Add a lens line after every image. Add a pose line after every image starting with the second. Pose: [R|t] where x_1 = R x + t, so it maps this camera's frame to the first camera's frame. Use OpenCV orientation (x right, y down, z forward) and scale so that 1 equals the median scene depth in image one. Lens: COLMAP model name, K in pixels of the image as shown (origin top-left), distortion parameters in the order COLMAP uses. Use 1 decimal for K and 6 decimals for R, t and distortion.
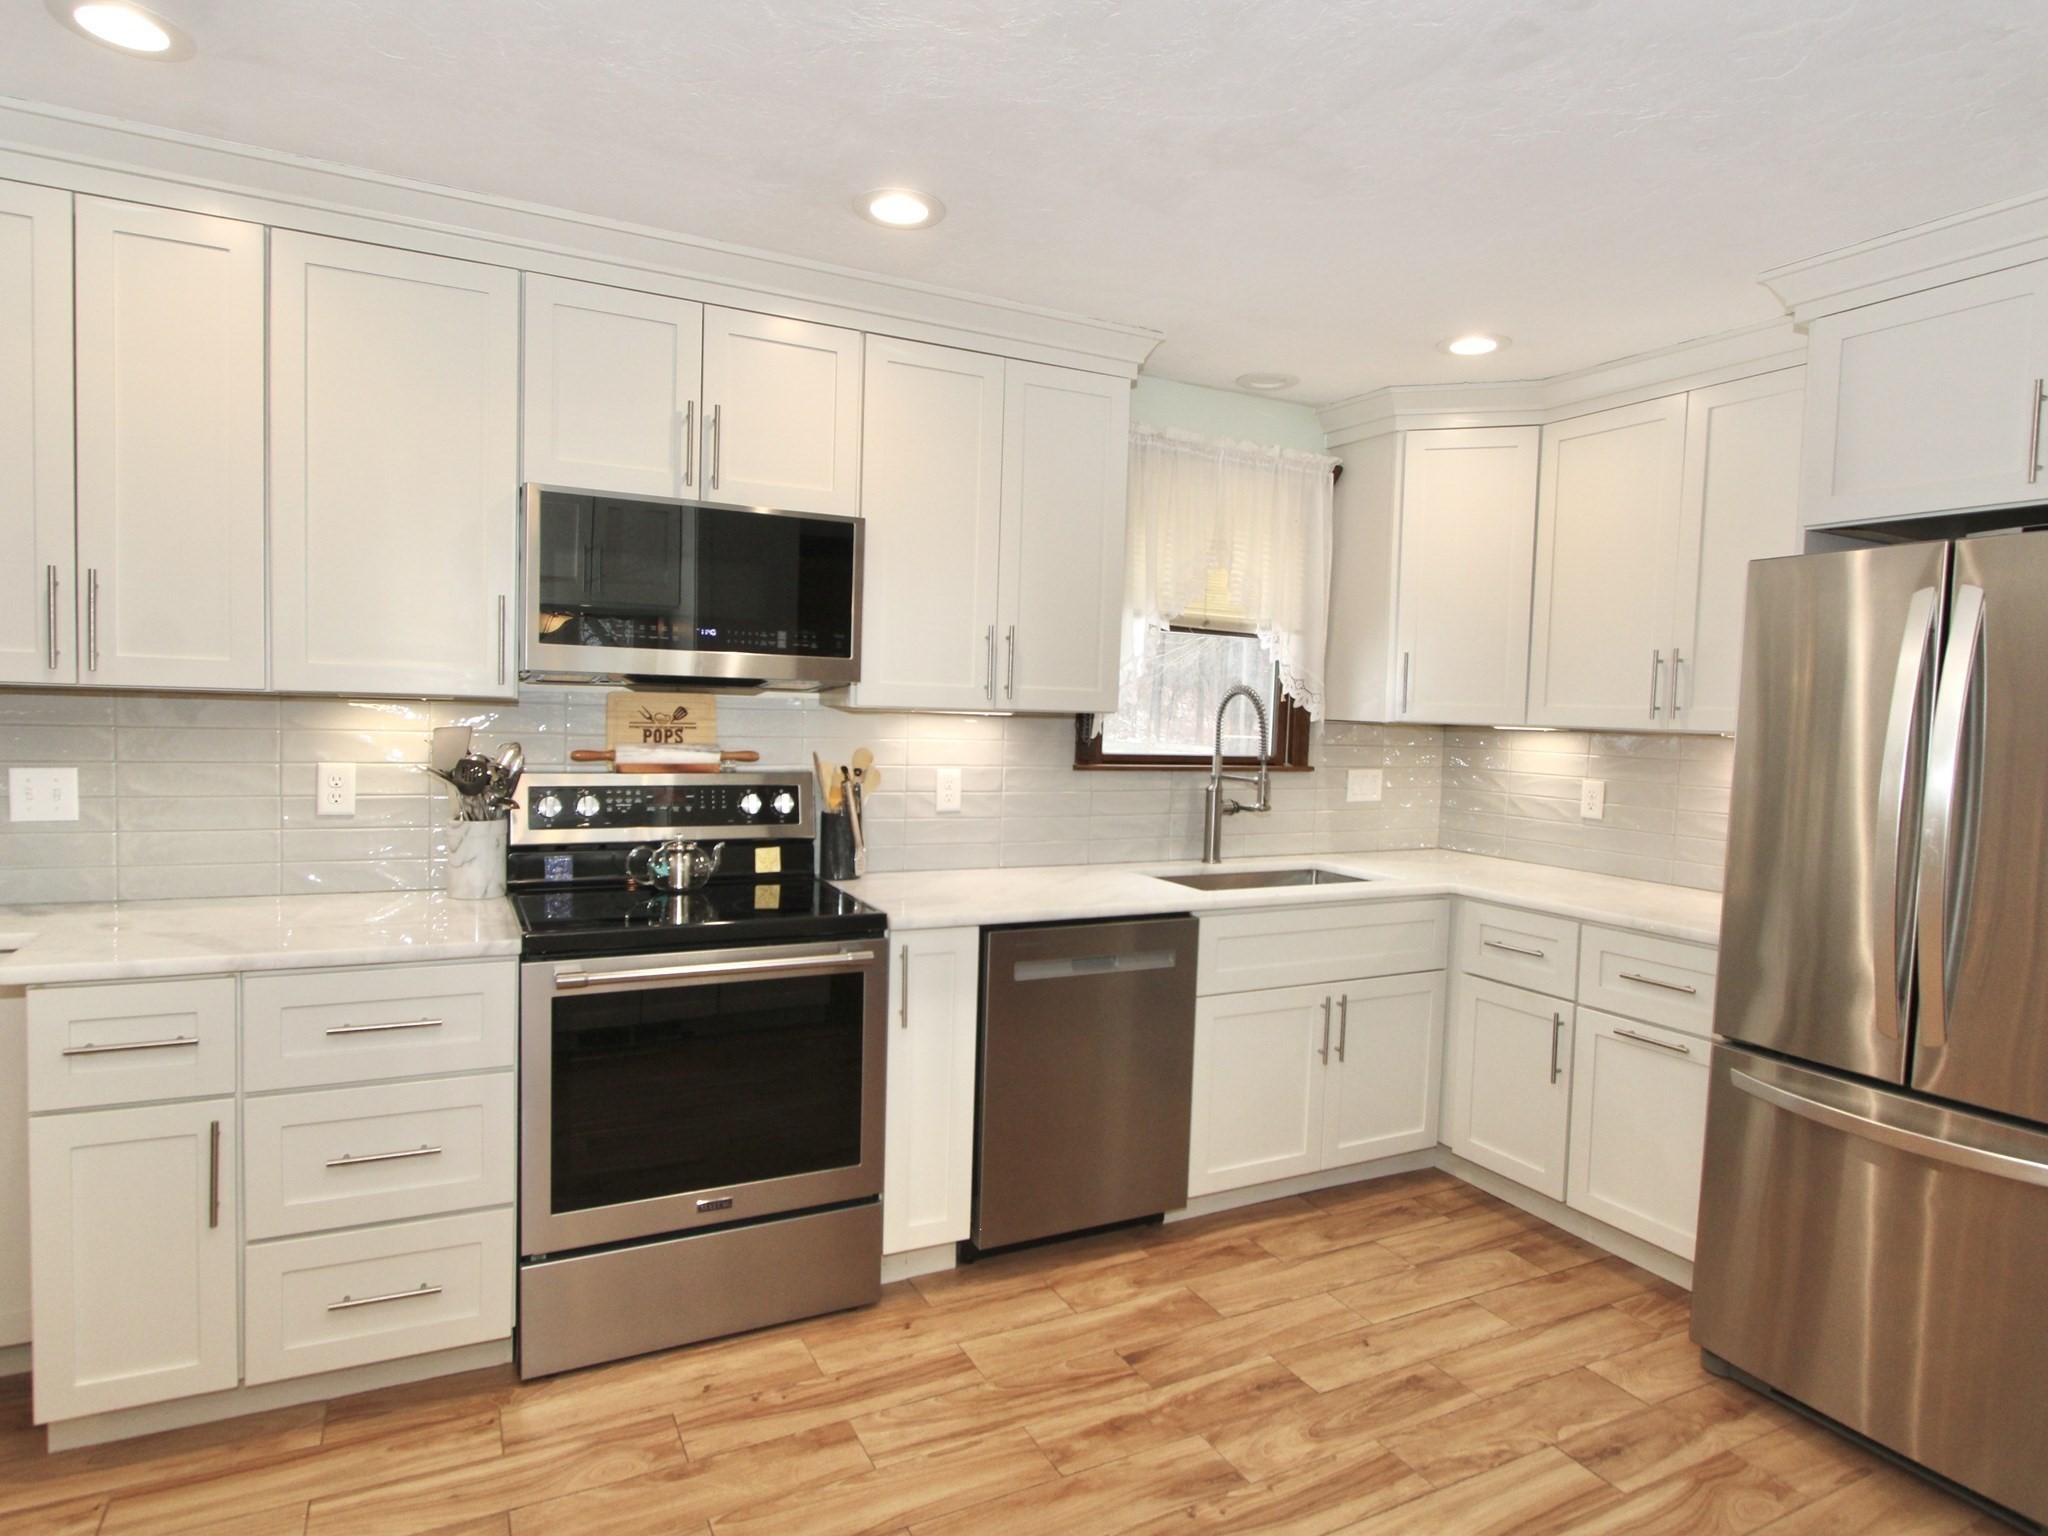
lens RADIAL K [[1161.3, 0, 1024.0], [0, 1161.3, 768.0], [0, 0, 1]] dist [0.001504, 0.000295]
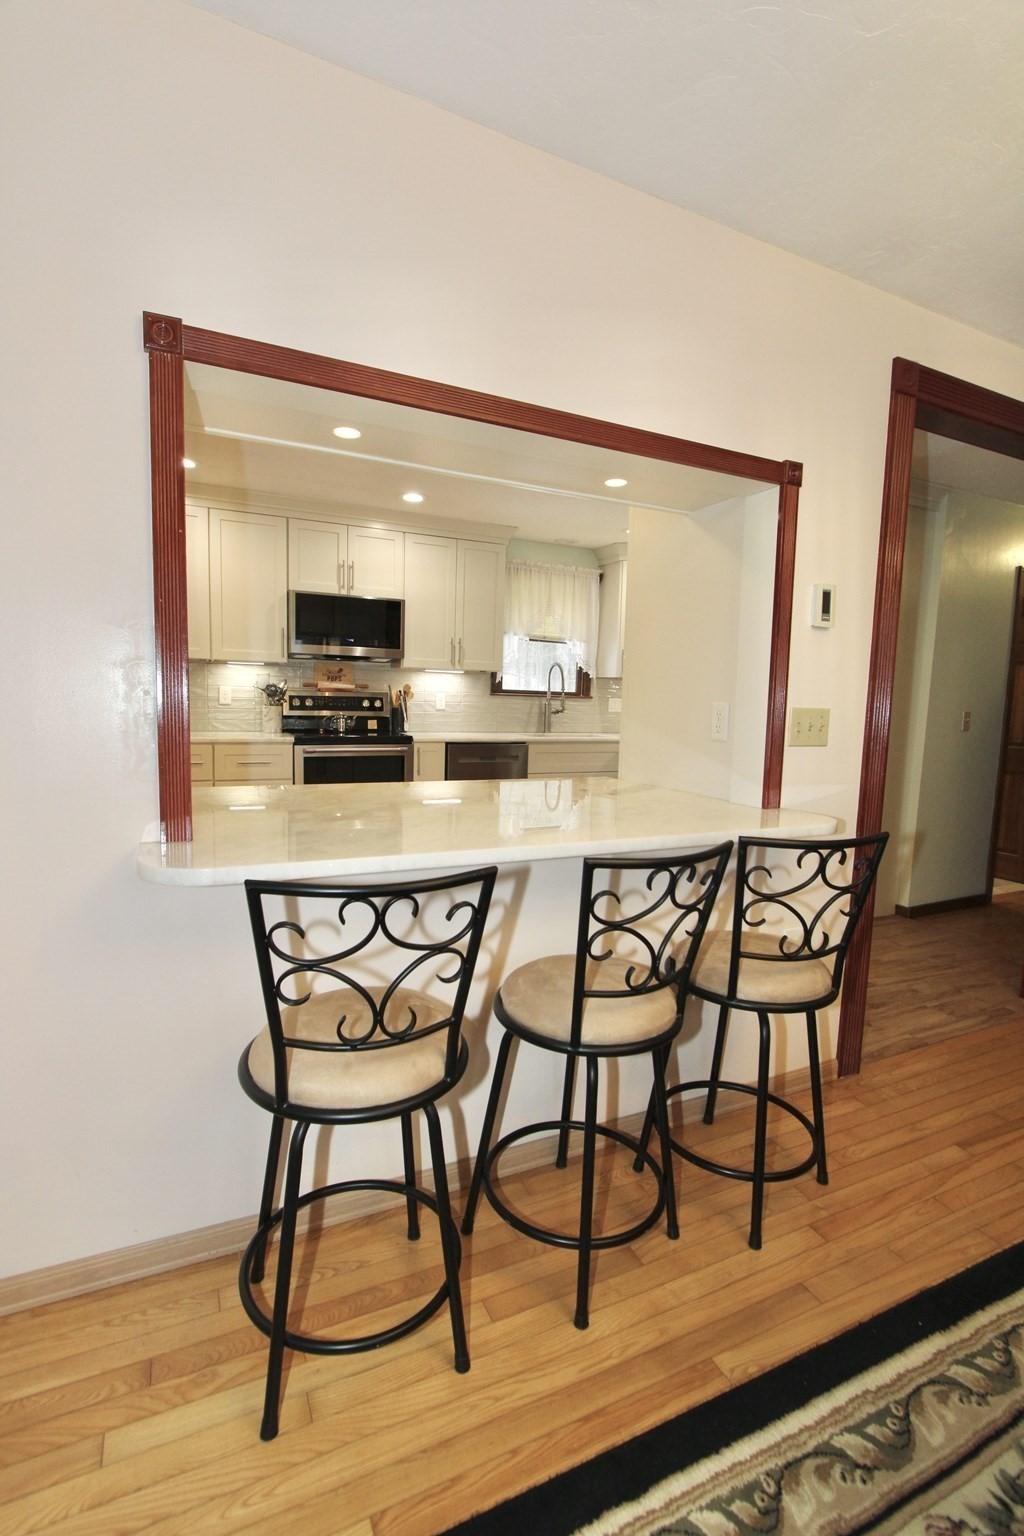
lens RADIAL K [[714.2, 0, 516.4], [0, 714.2, 769.0], [0, 0, 1]] dist [-0.000842, -0.000024]
pose [[0.999743, 0.001009, -0.022636, 0.159359], [0.000103, 0.998797, 0.049037, 0.101743], [0.022659, -0.049027, 0.998540, -0.688840]]
